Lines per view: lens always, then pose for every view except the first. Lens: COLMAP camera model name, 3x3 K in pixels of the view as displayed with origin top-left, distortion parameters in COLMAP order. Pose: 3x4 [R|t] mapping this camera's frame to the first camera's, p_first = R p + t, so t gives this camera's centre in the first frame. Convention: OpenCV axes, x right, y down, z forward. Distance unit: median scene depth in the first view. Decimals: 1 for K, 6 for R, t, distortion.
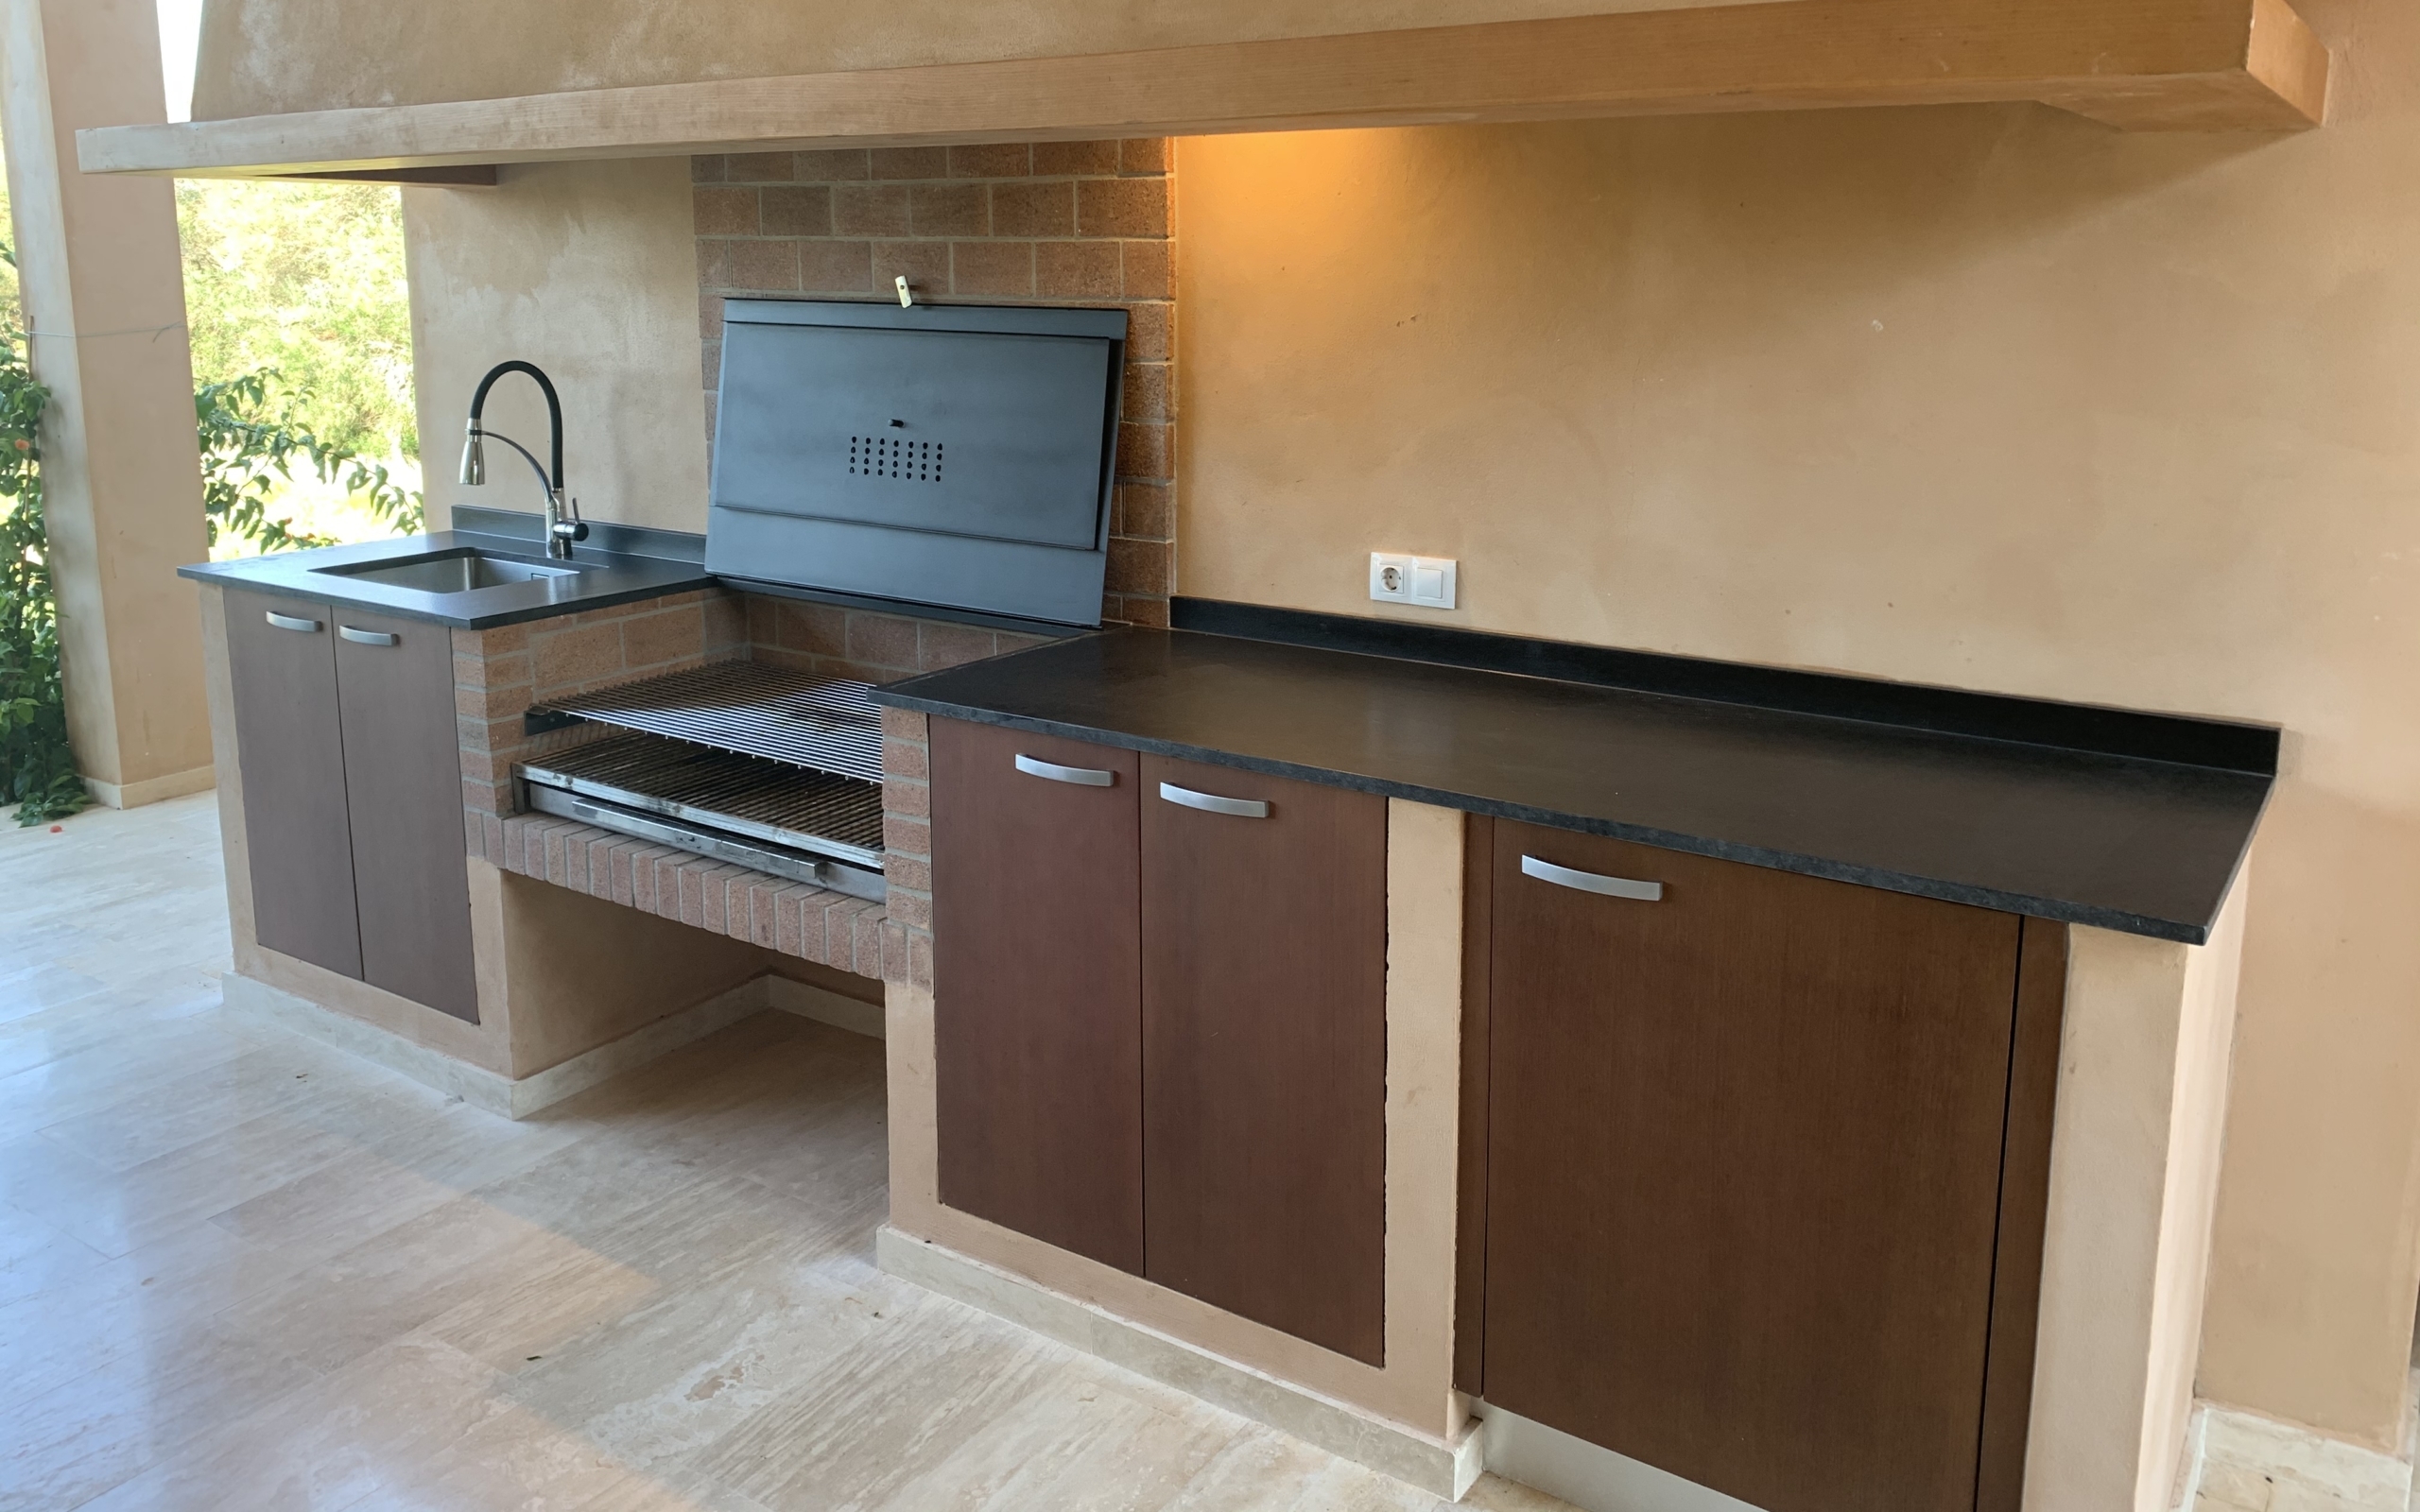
lens RADIAL K [[1845.6, 0, 1209.2], [0, 1845.6, 744.1], [0, 0, 1]] dist [0.007449, -0.013011]
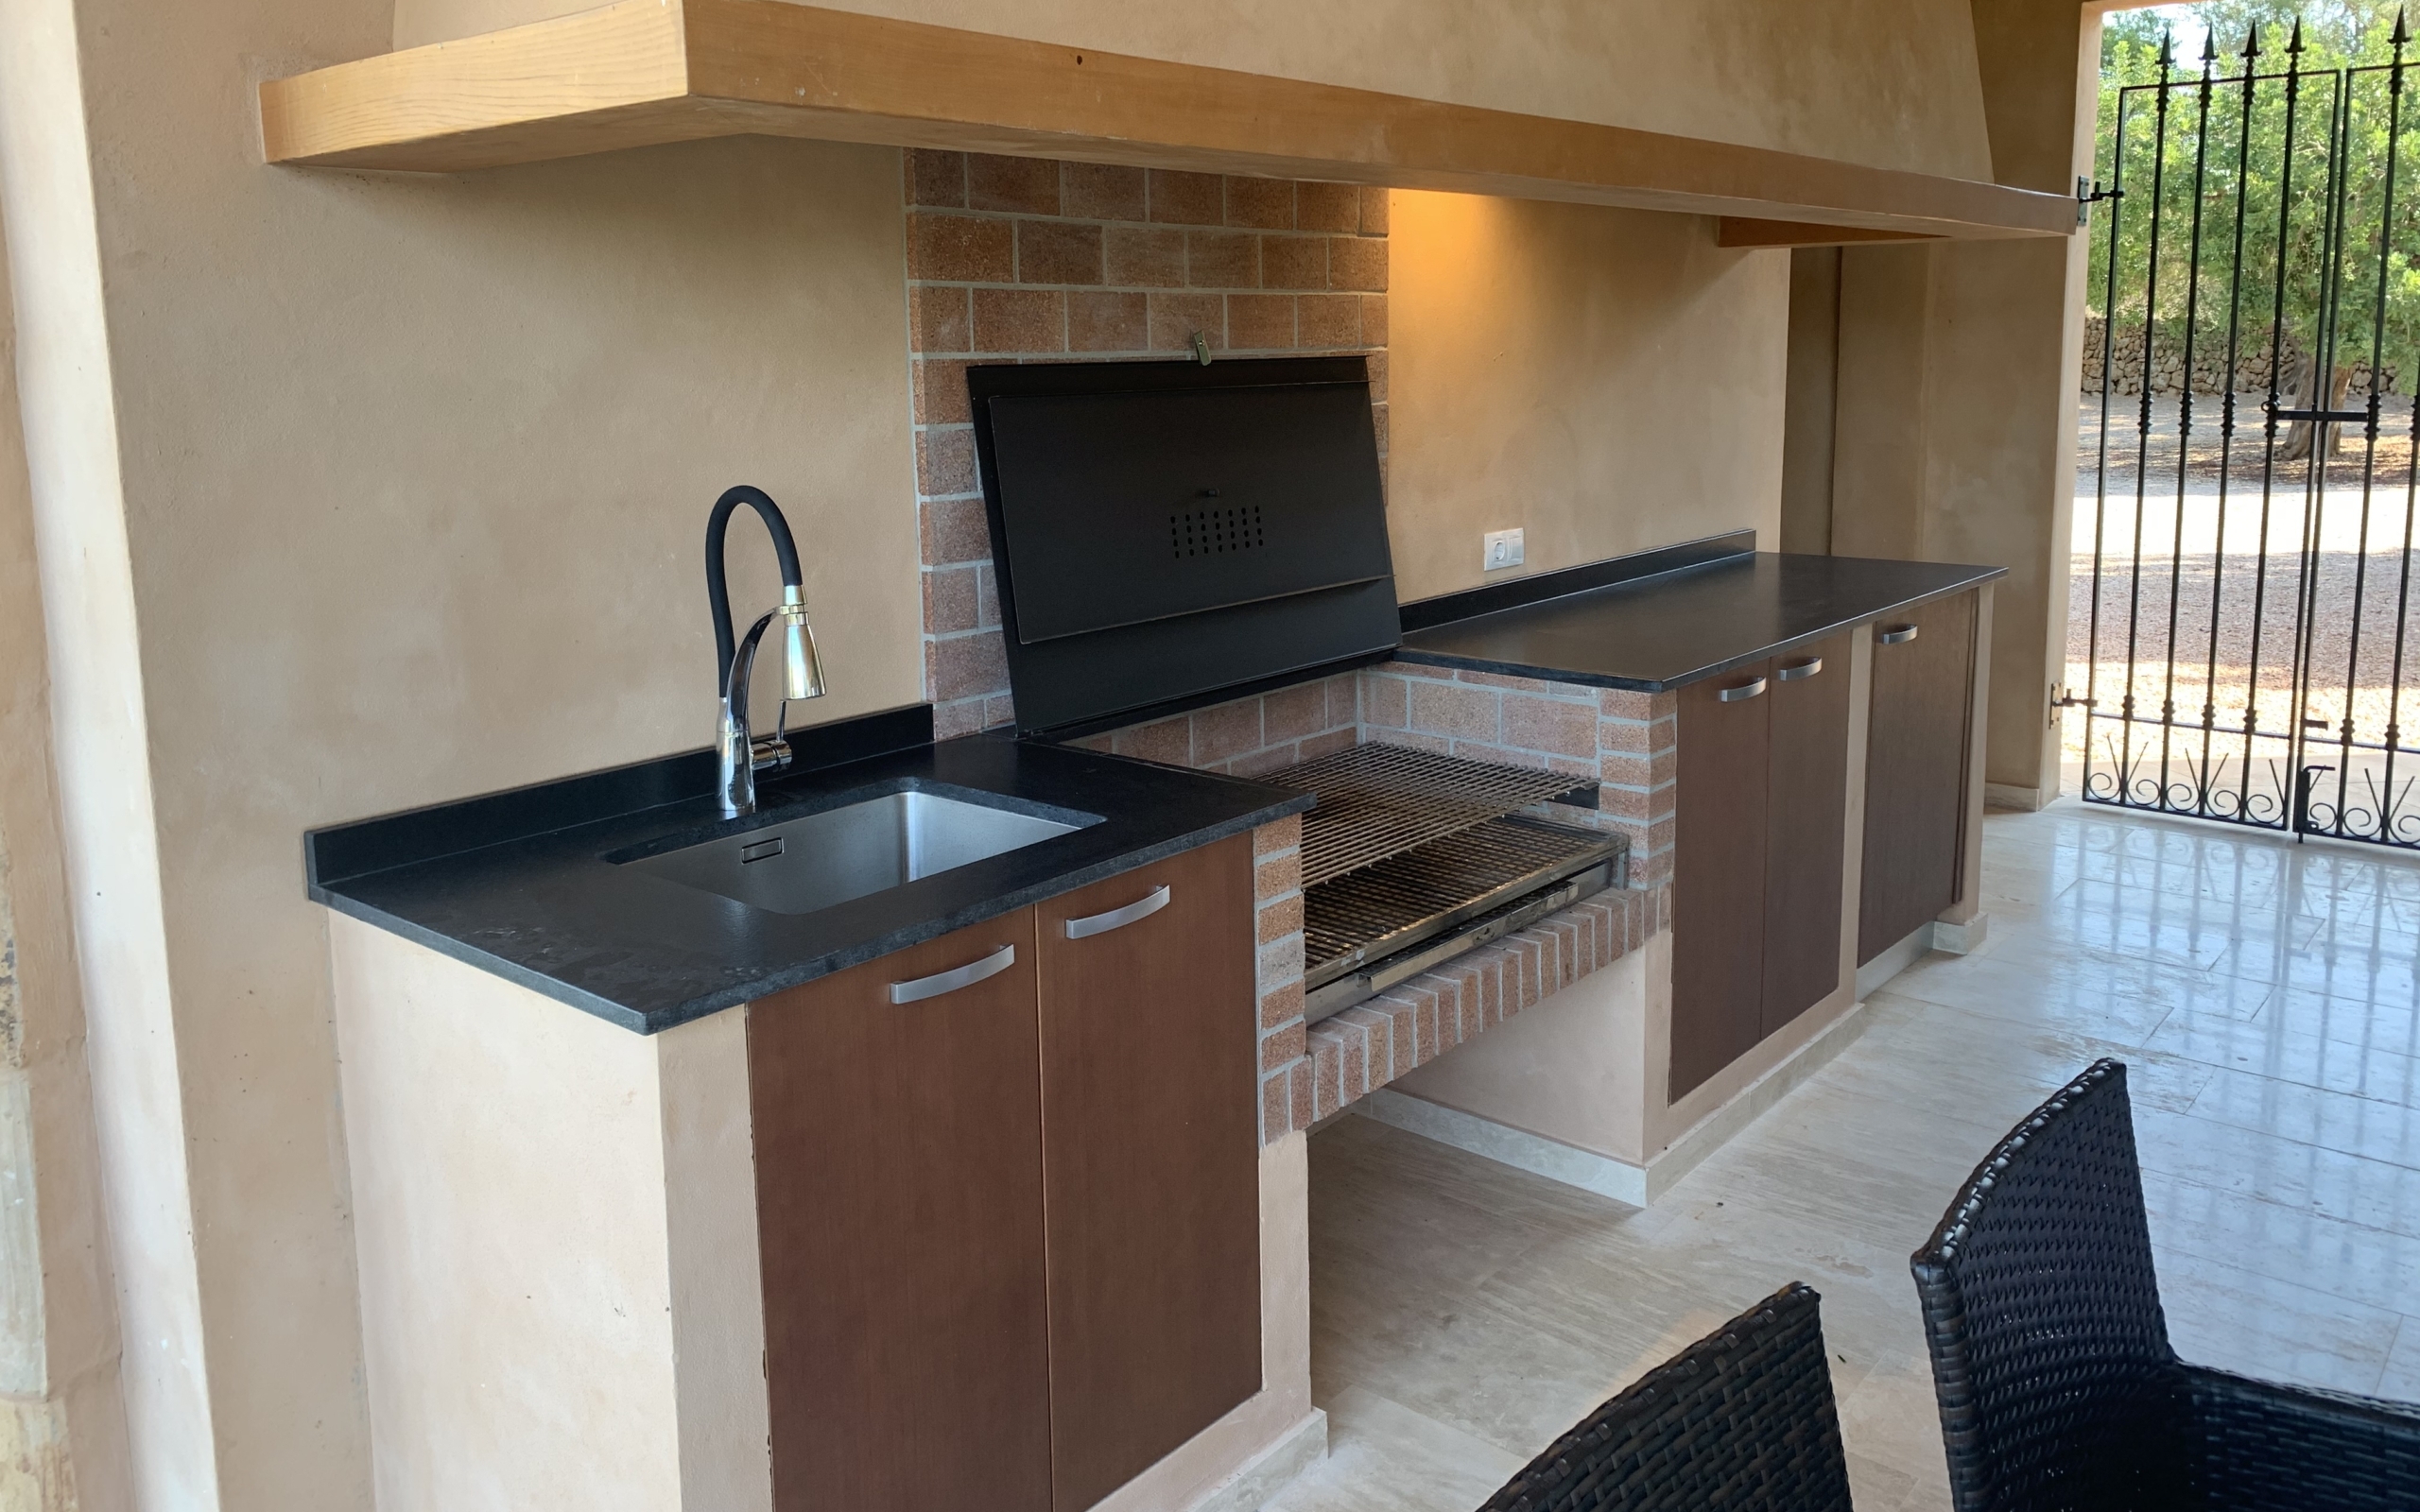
lens RADIAL K [[1845.6, 0, 1211.3], [0, 1845.6, 766.5], [0, 0, 1]] dist [0.007449, -0.013011]
pose [[0.093664, -0.229603, 0.968767, -1.087303], [0.270871, 0.942217, 0.197122, -0.228343], [-0.958048, 0.243947, 0.150444, 0.907405]]
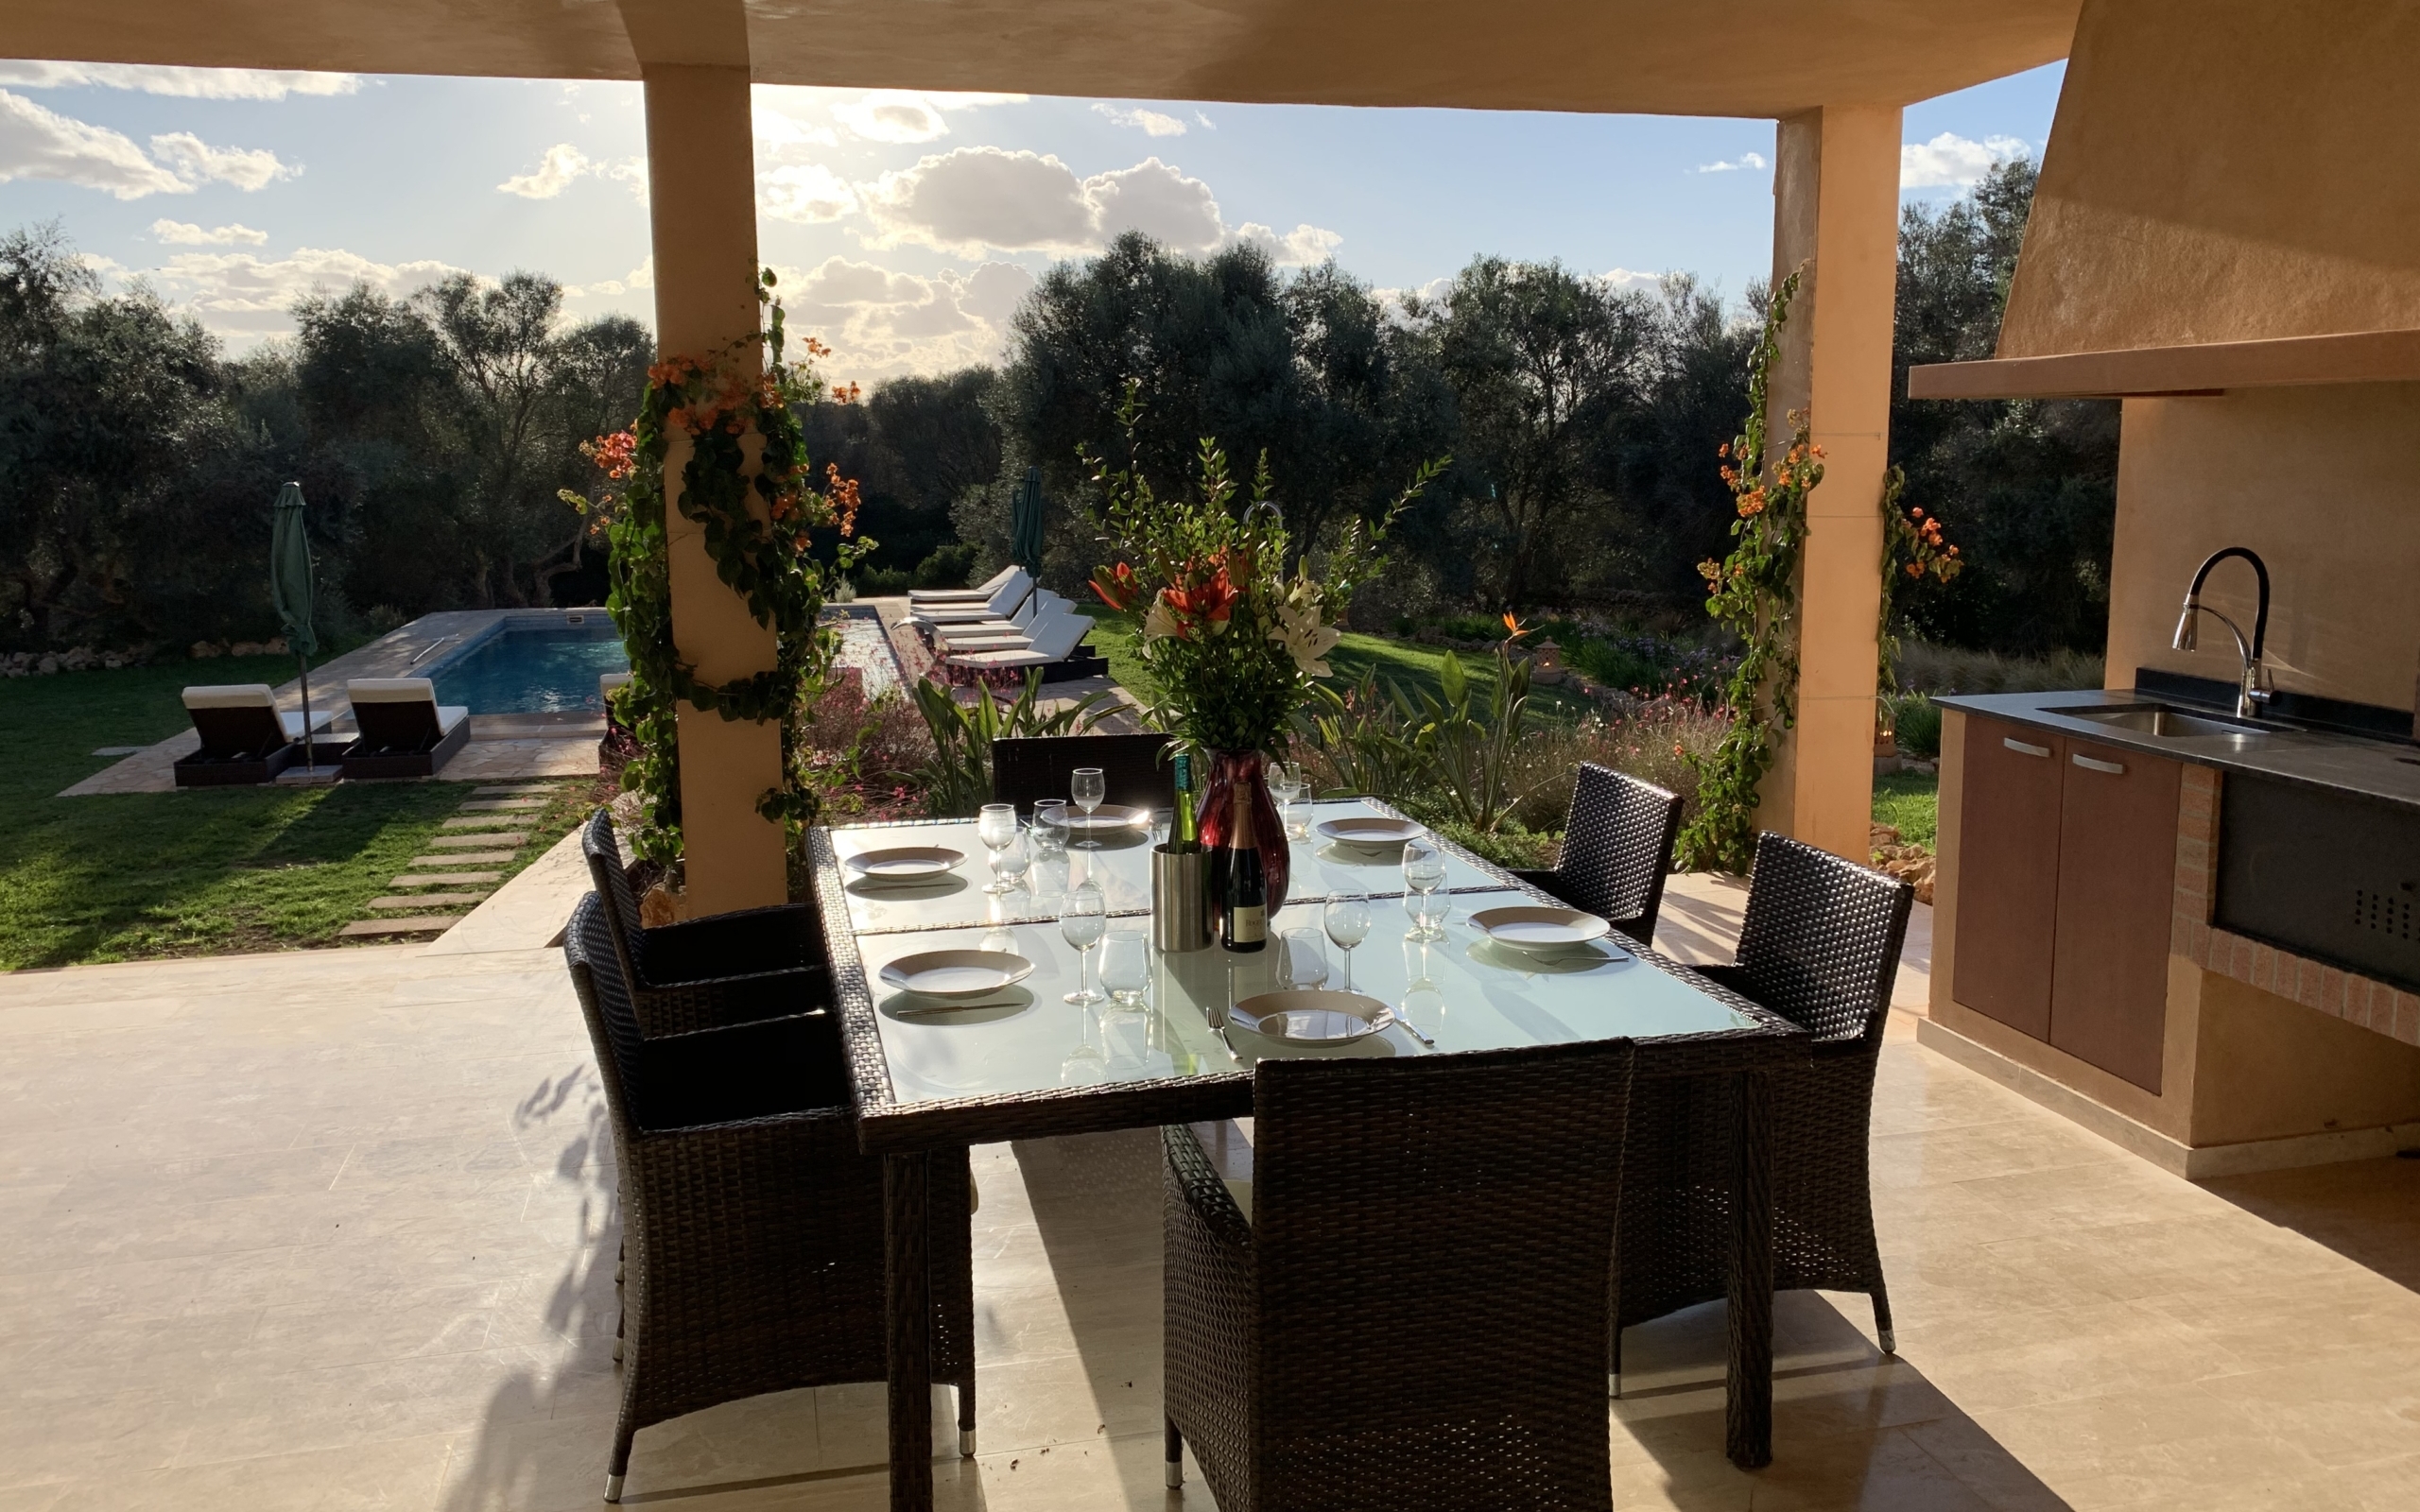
lens RADIAL K [[1845.6, 0, 1212.4], [0, 1845.6, 749.5], [0, 0, 1]] dist [0.007449, -0.013011]
pose [[0.730974, 0.104250, -0.674395, -0.064178], [-0.165841, 0.985773, -0.027372, 0.069096], [0.661947, 0.131850, 0.737863, -0.327736]]
